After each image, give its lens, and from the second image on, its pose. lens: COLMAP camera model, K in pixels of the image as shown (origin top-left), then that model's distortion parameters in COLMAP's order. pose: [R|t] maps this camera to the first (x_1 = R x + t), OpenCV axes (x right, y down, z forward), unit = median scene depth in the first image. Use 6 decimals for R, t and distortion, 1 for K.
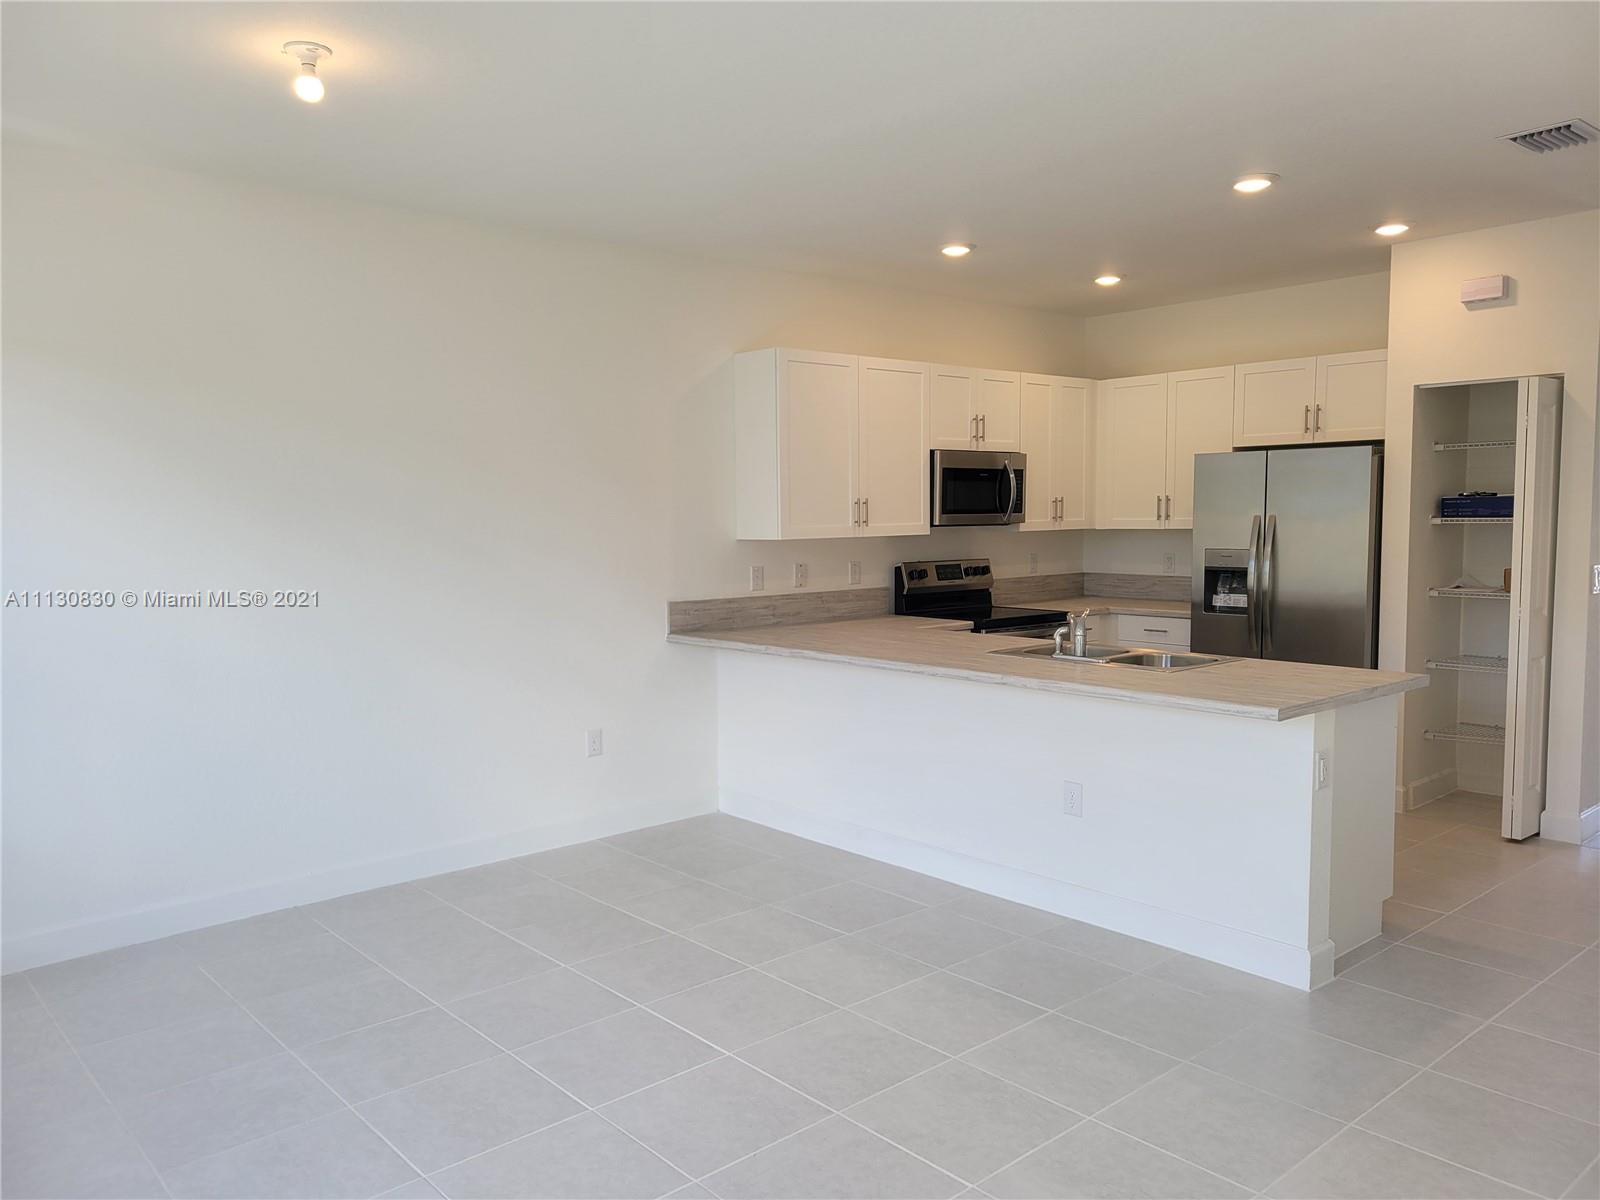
lens RADIAL K [[1200.2, 0, 797.6], [0, 1200.2, 599.9], [0, 0, 1]] dist [0.050556, -0.024153]
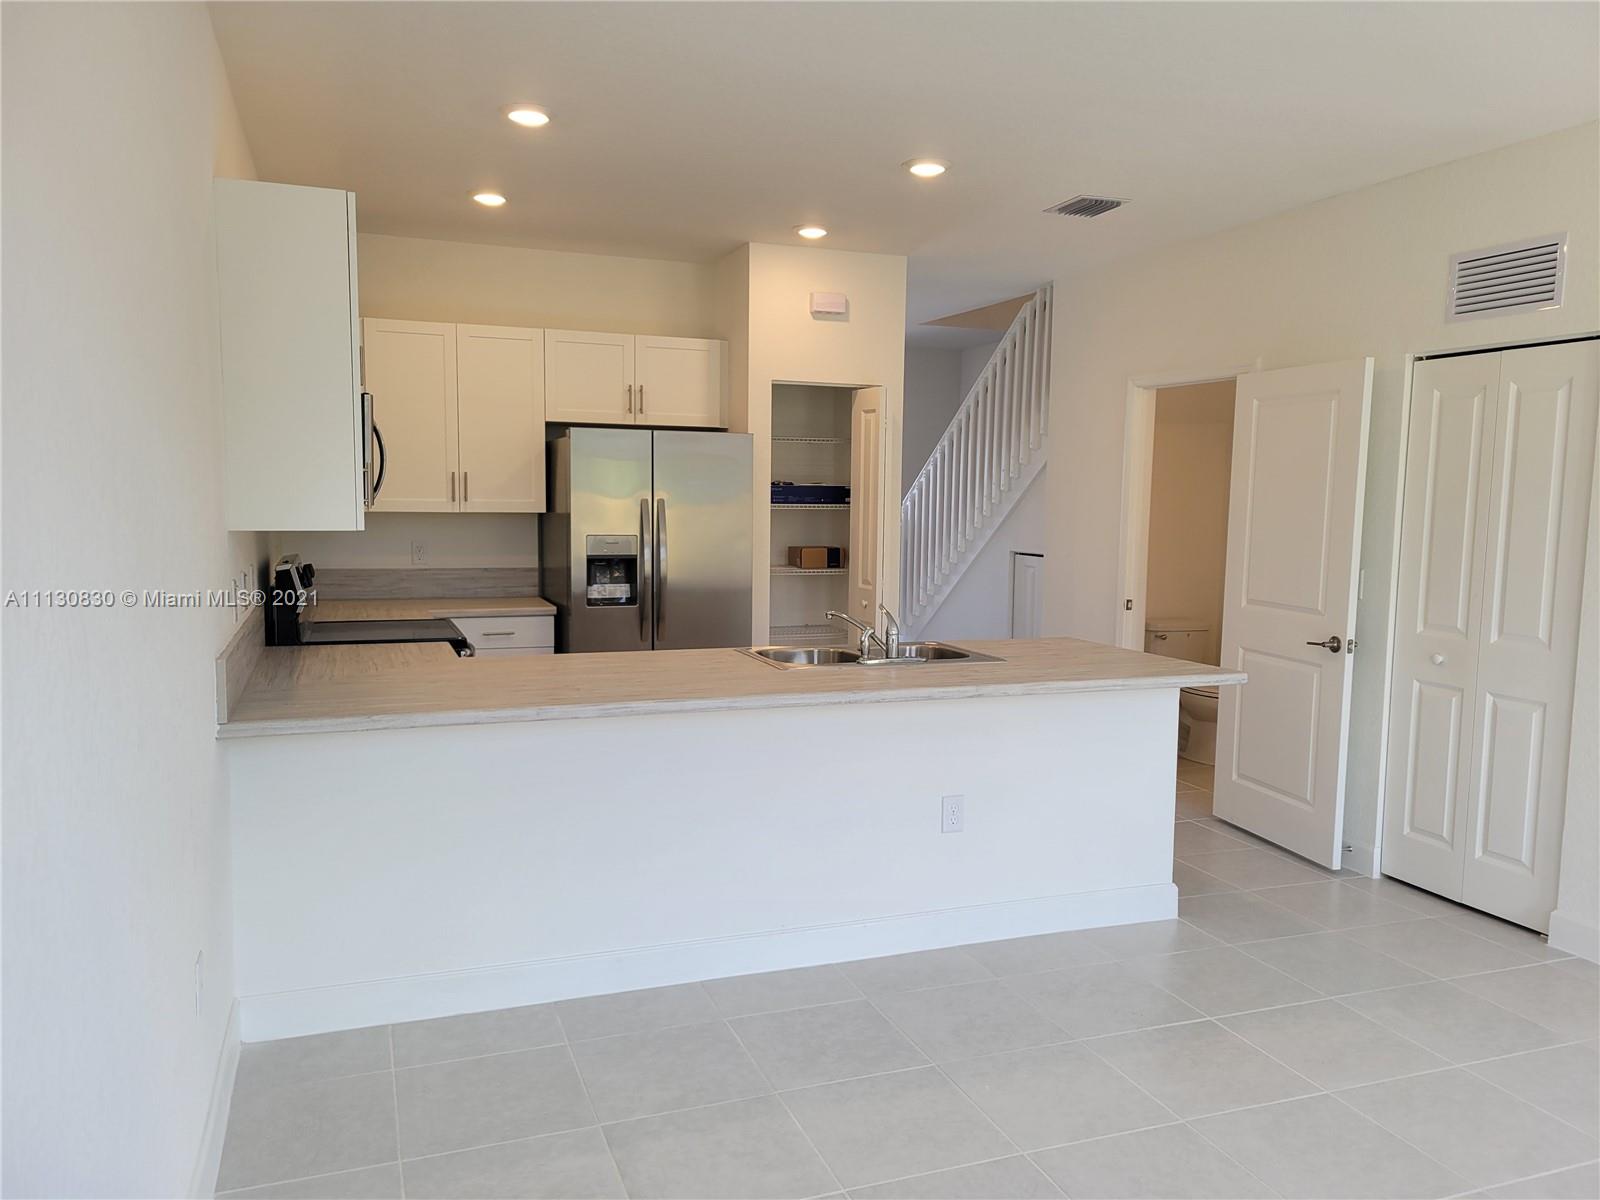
lens RADIAL K [[1200.2, 0, 801.1], [0, 1200.2, 606.3], [0, 0, 1]] dist [0.050556, -0.024153]
pose [[0.341456, -0.070732, 0.937232, -0.455267], [0.052100, 0.997056, 0.056266, -0.032735], [-0.938453, 0.029617, 0.344136, 0.565808]]
